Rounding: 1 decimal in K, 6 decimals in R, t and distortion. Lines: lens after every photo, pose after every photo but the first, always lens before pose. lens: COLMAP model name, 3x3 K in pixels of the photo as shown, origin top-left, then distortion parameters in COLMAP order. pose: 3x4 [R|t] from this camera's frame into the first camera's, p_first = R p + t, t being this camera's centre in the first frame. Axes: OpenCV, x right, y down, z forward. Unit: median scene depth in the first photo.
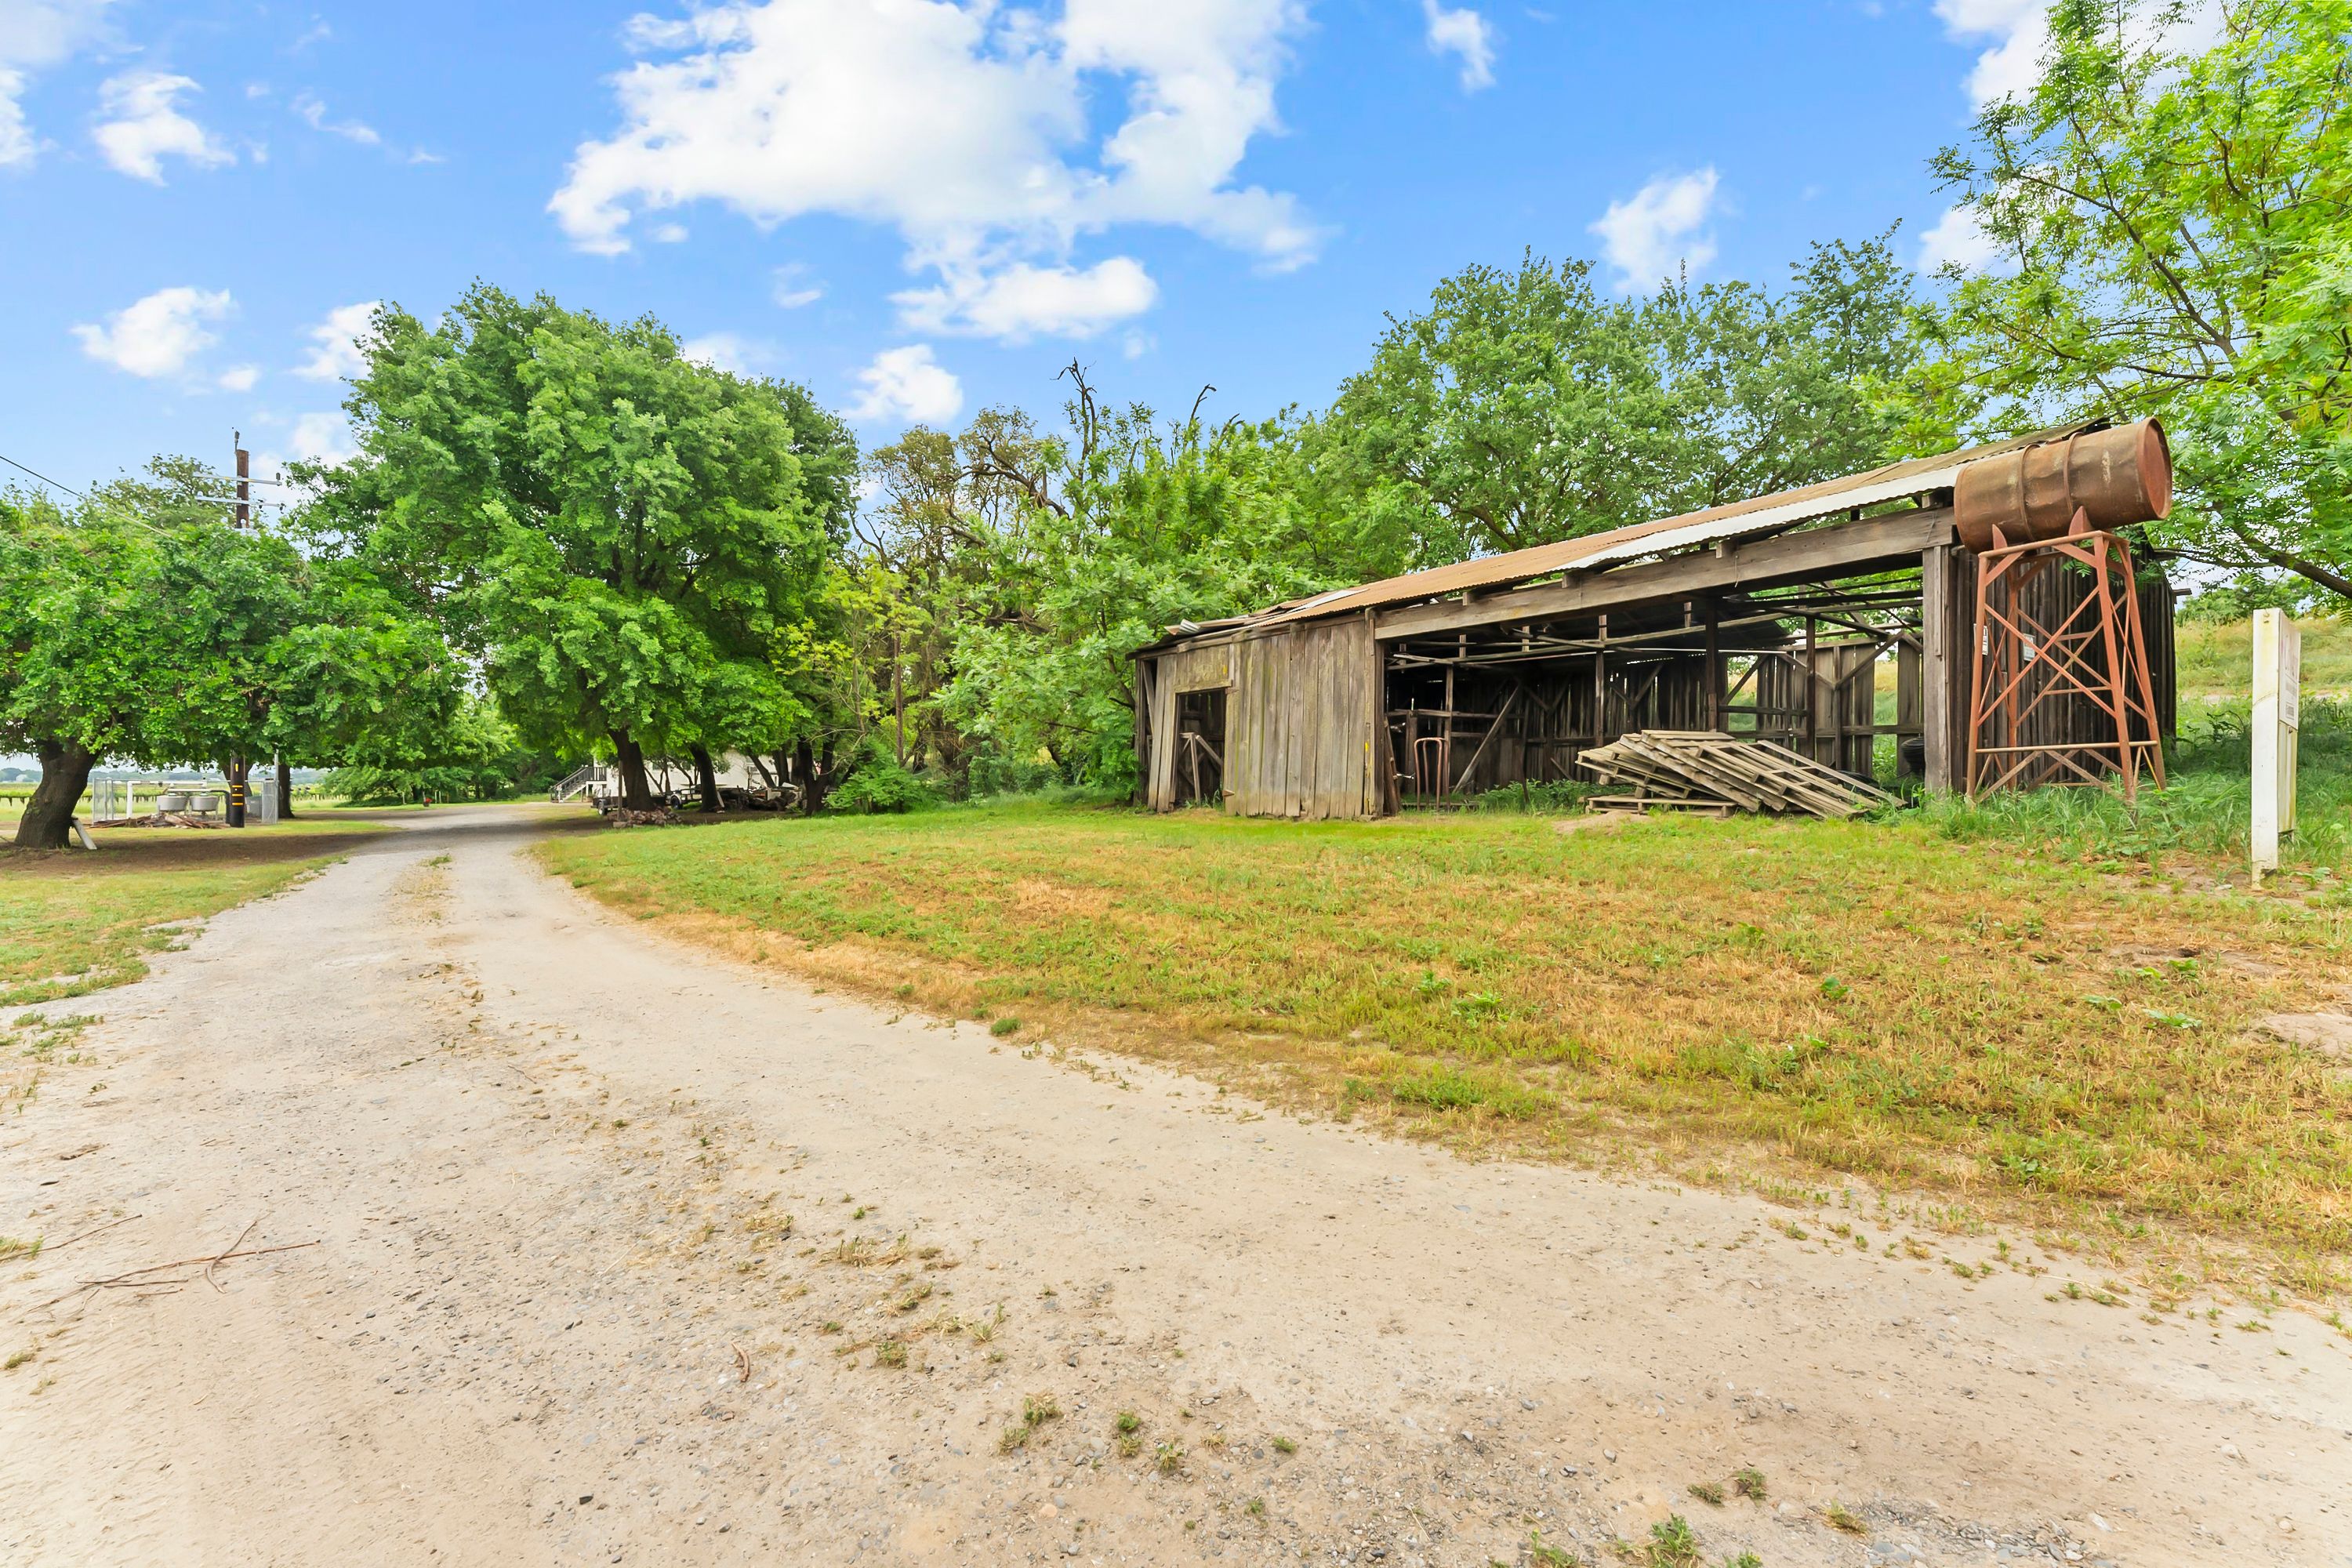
lens RADIAL K [[926.9, 0, 1177.2], [0, 926.9, 782.5], [0, 0, 1]] dist [-0.000603, -0.000298]
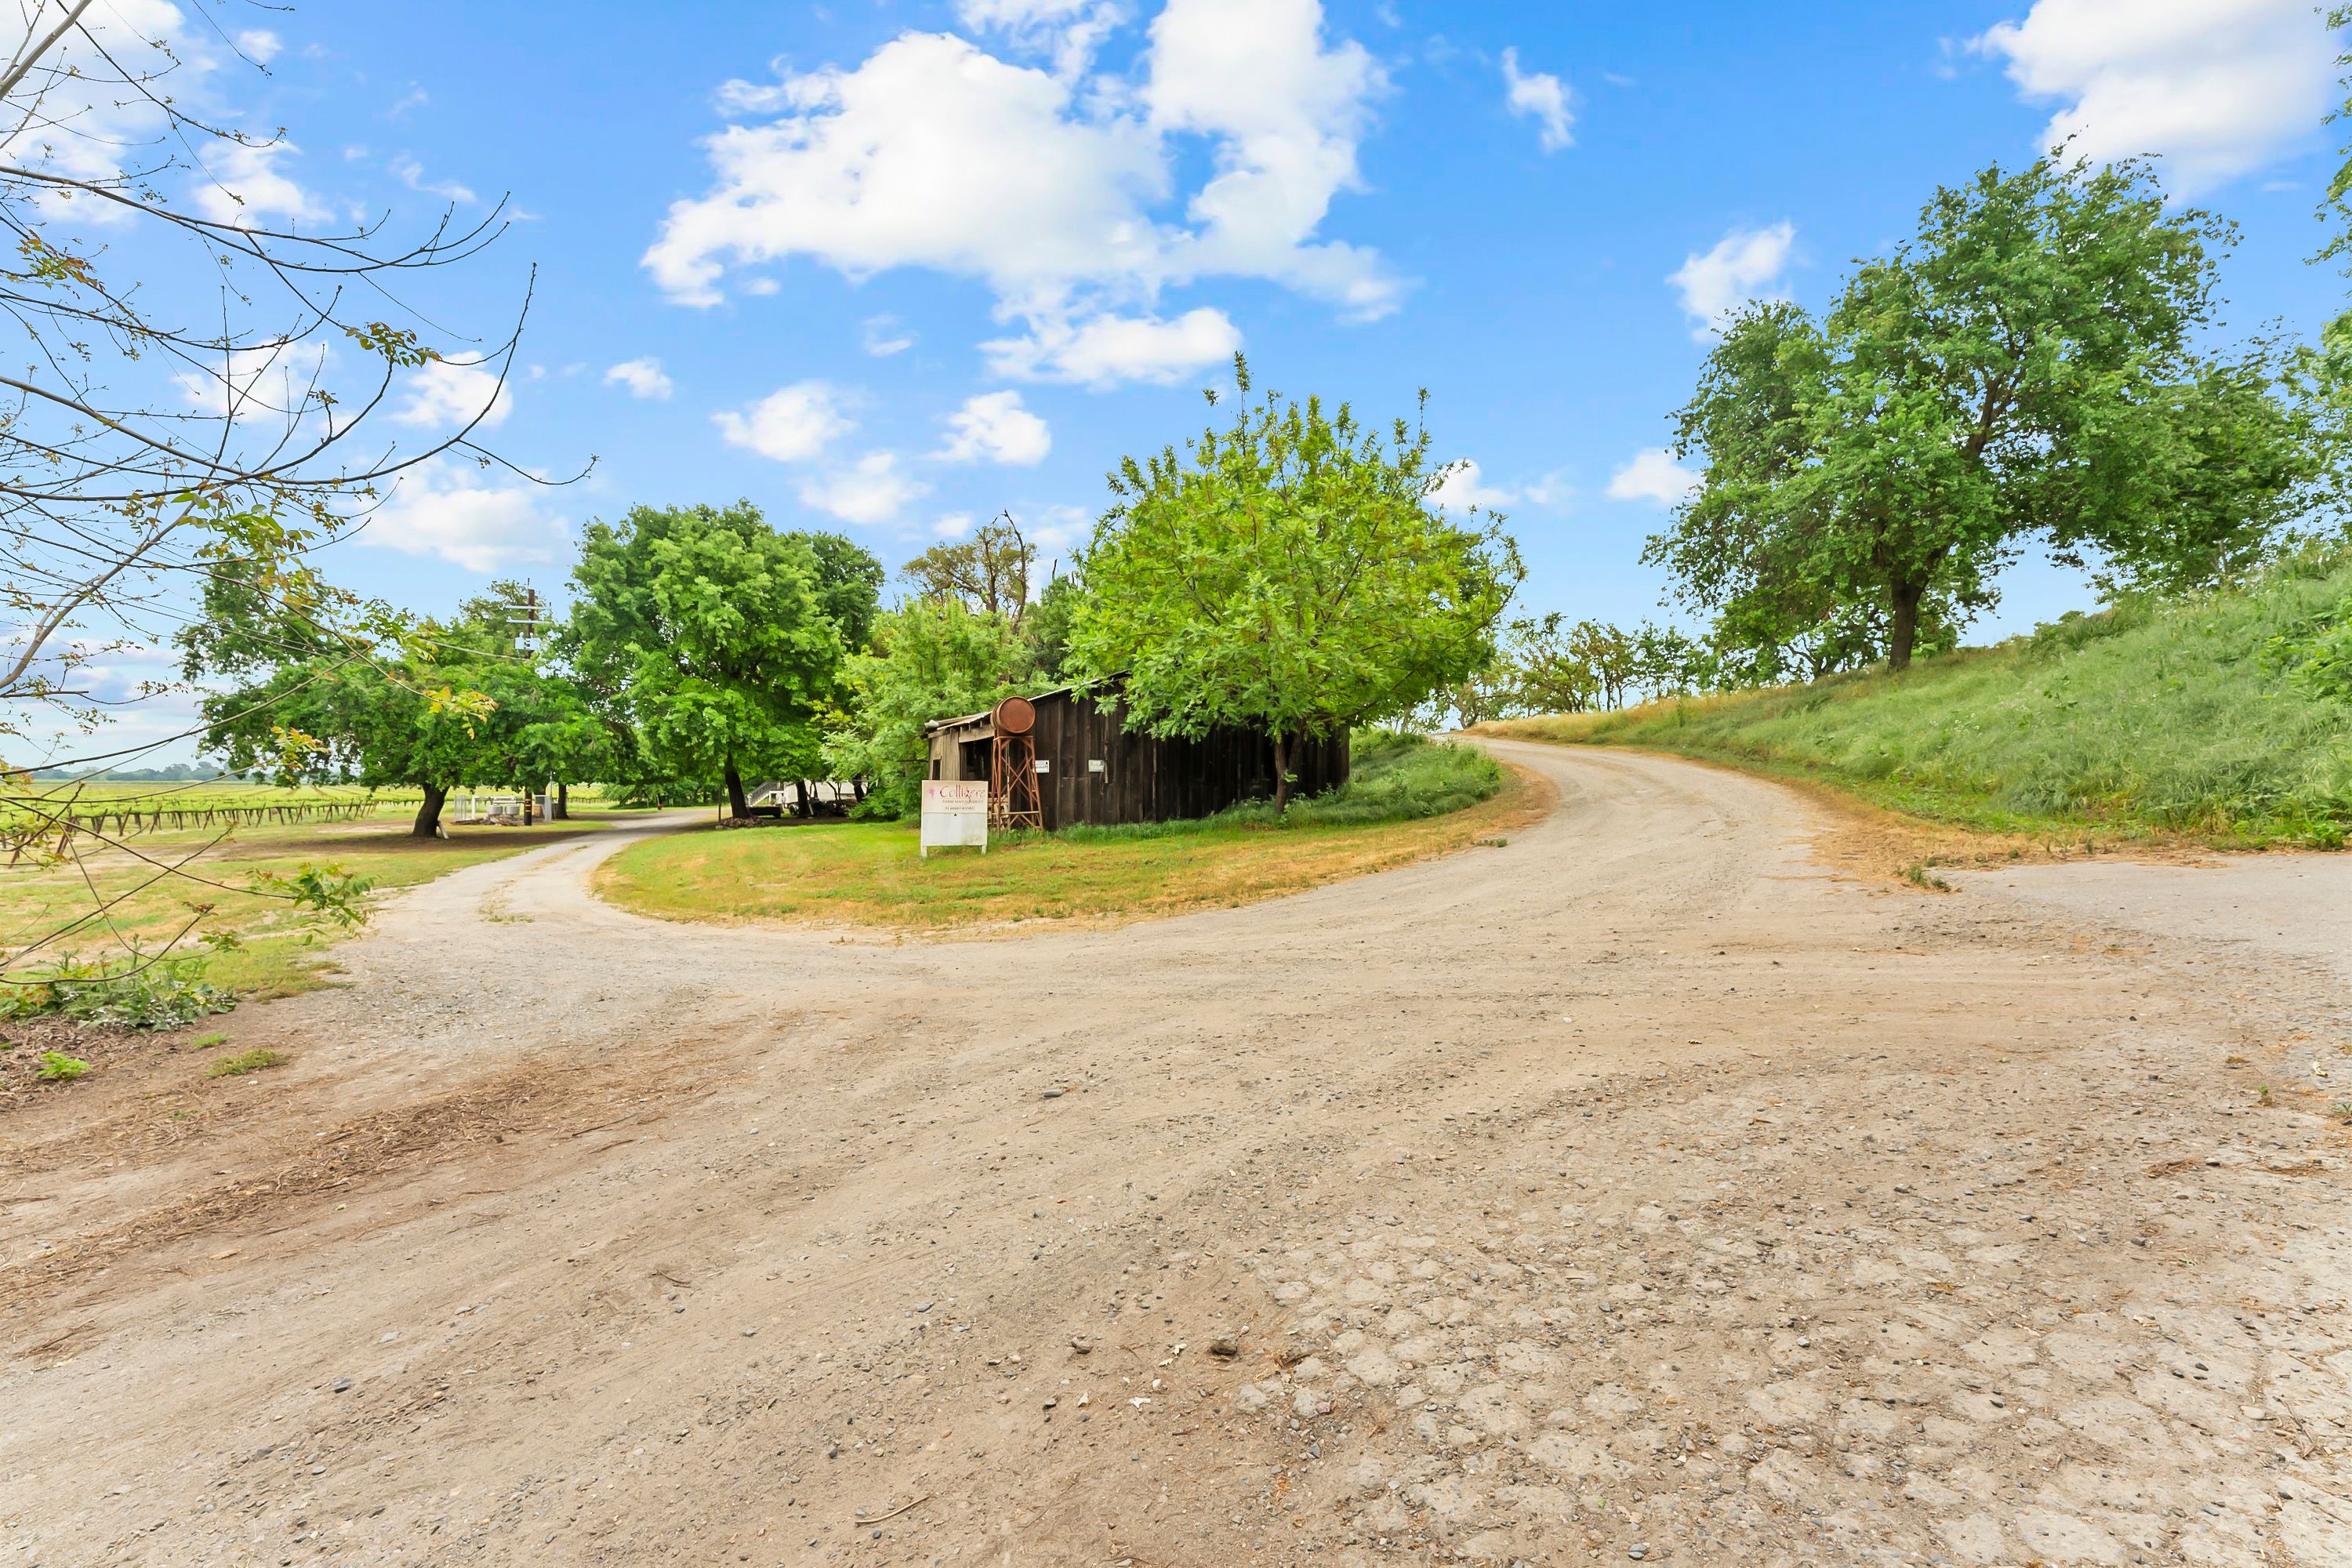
lens RADIAL K [[926.9, 0, 1177.6], [0, 926.9, 785.4], [0, 0, 1]] dist [-0.000603, -0.000298]
pose [[0.976123, 0.003586, -0.217189, 0.546005], [-0.003404, 0.999993, 0.001210, -0.033348], [0.217191, -0.000442, 0.976129, -0.408023]]
